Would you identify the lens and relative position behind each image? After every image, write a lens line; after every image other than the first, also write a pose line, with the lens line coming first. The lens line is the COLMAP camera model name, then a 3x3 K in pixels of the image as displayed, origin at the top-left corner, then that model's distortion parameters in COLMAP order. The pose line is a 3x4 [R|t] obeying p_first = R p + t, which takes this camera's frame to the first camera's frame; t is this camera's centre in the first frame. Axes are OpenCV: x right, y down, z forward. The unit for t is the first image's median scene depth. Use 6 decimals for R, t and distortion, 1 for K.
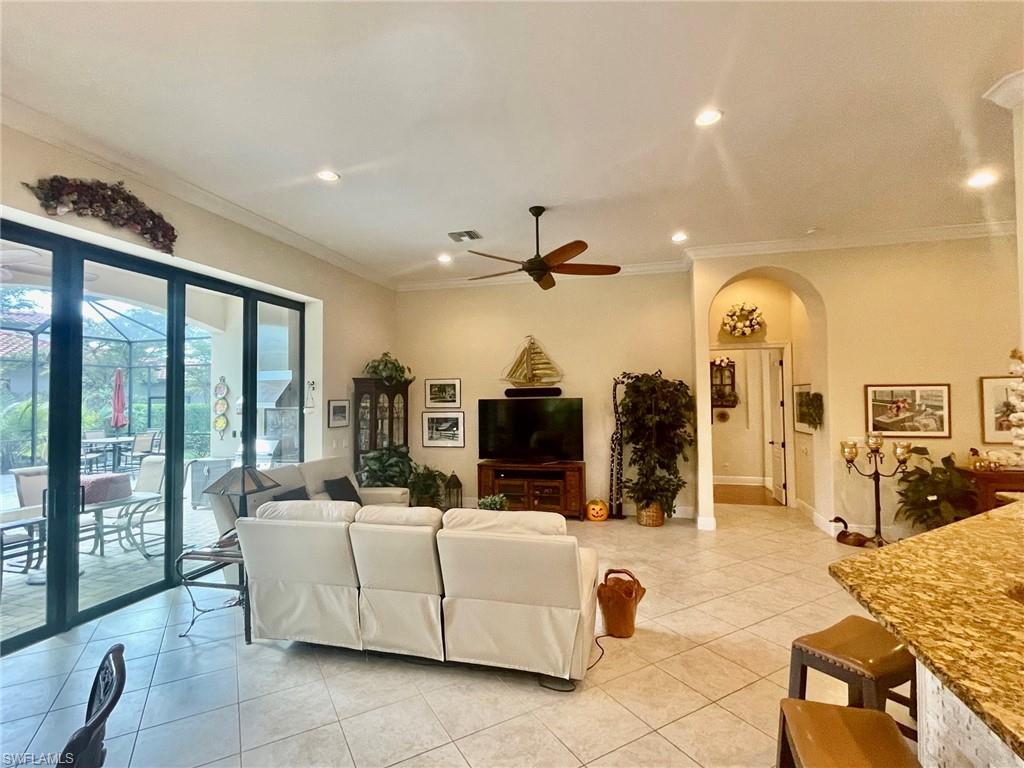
lens RADIAL K [[487.3, 0, 512.7], [0, 487.3, 378.8], [0, 0, 1]] dist [-0.002879, -0.001558]
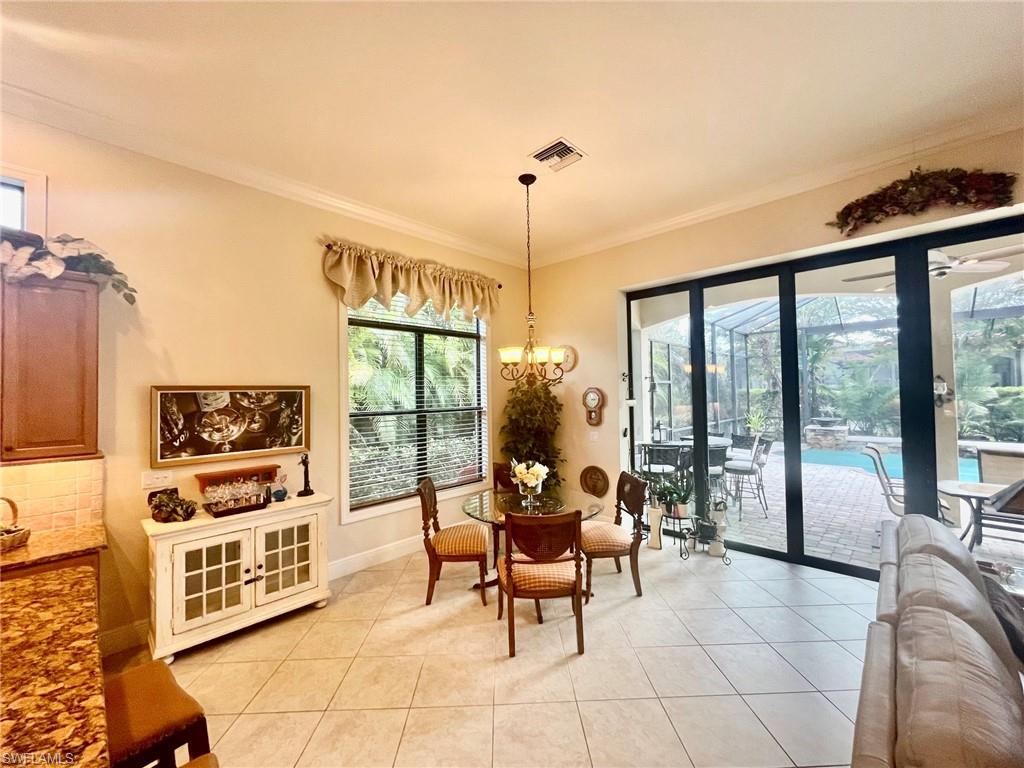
lens RADIAL K [[416.2, 0, 511.3], [0, 416.2, 383.4], [0, 0, 1]] dist [-0.002522, -0.000126]
pose [[-0.483285, -0.001530, -0.875462, 0.189307], [0.059034, 0.997665, -0.034333, 0.011365], [0.873470, -0.068275, -0.482066, 0.350354]]
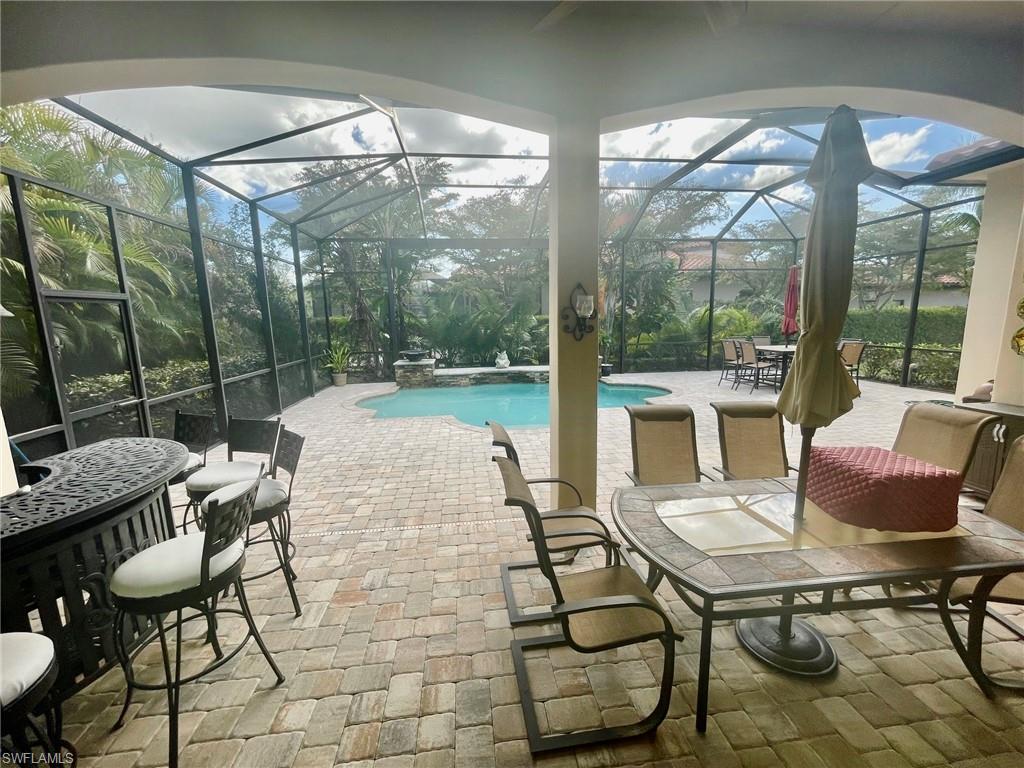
lens RADIAL K [[416.2, 0, 510.7], [0, 416.2, 385.0], [0, 0, 1]] dist [-0.002522, -0.000126]
pose [[0.362265, 0.155295, -0.919047, -0.501876], [0.054907, 0.980755, 0.187365, 0.035490], [0.930456, -0.118338, 0.346766, 0.450187]]
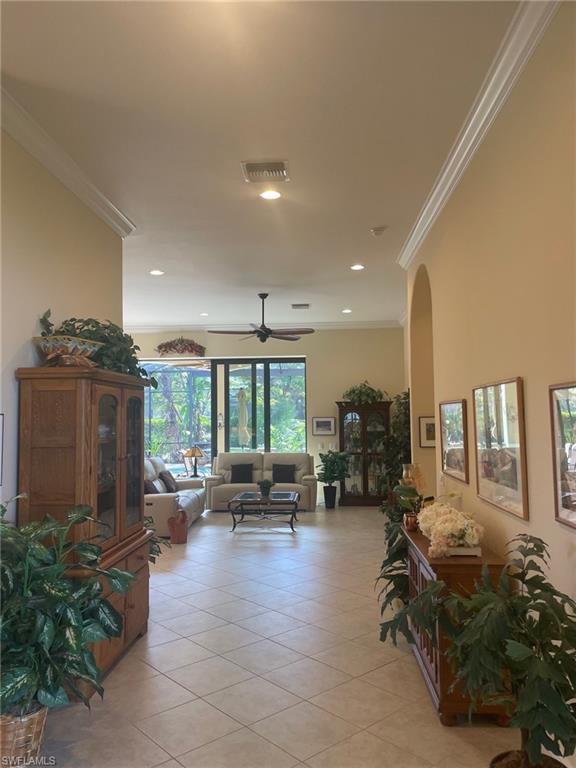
lens RADIAL K [[584.0, 0, 287.0], [0, 584.0, 380.4], [0, 0, 1]] dist [0.069965, -0.106891]
pose [[0.198269, -0.054983, -0.978604, 1.312578], [0.047851, 0.997778, -0.046365, 0.007021], [0.978979, -0.037634, 0.200459, 0.492841]]
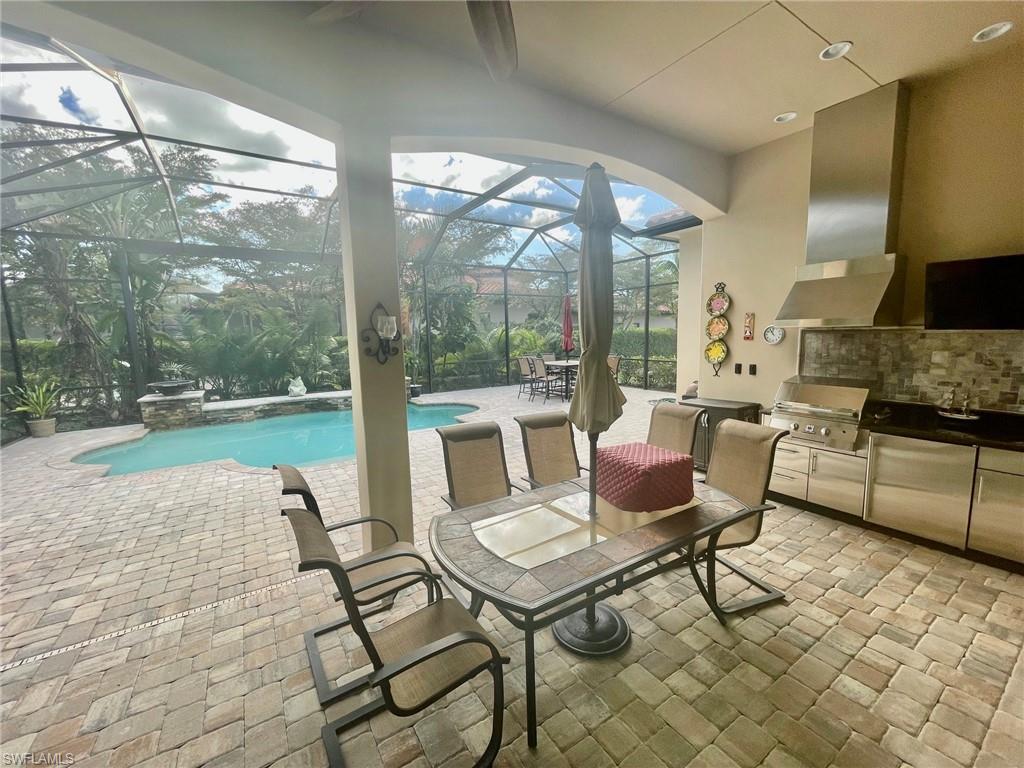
lens RADIAL K [[416.2, 0, 512.7], [0, 416.2, 384.4], [0, 0, 1]] dist [-0.002522, -0.000126]
pose [[0.736847, 0.077383, -0.671617, -0.515130], [0.043391, 0.985966, 0.161207, 0.035272], [0.674666, -0.147927, 0.723148, 0.461519]]
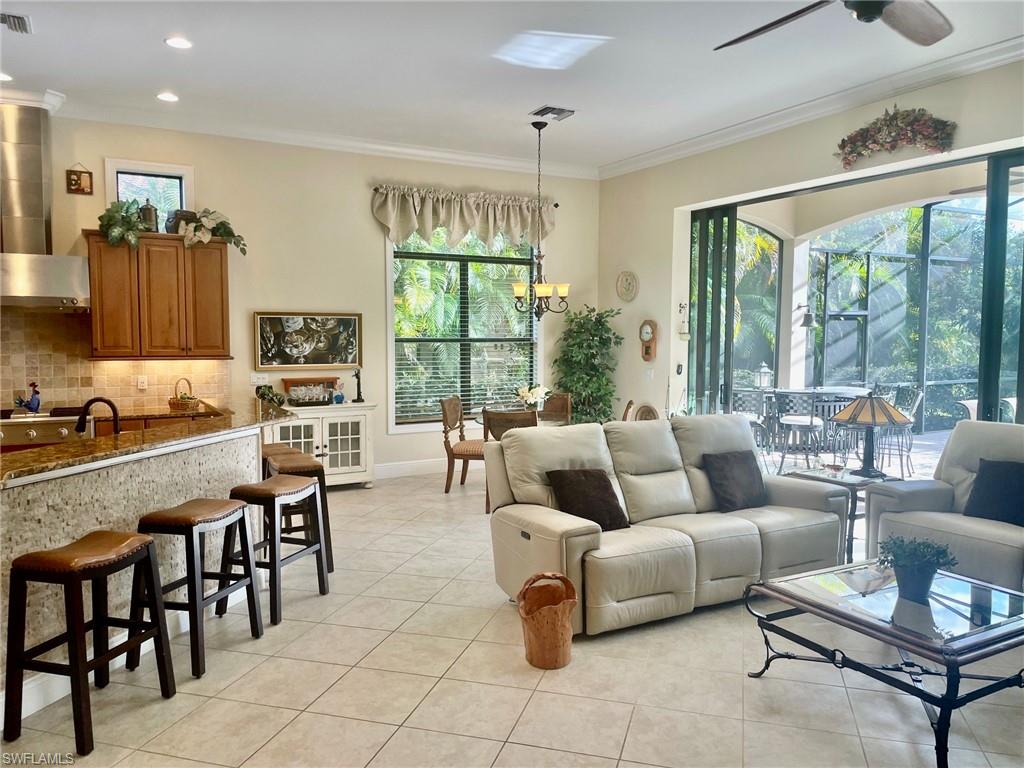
lens RADIAL K [[778.7, 0, 516.3], [0, 778.7, 391.5], [0, 0, 1]] dist [0.069965, -0.106891]
pose [[-0.724640, 0.063263, -0.686217, 0.500828], [0.031478, 0.997777, 0.058746, 0.037492], [0.688408, 0.020969, -0.725021, 0.895974]]
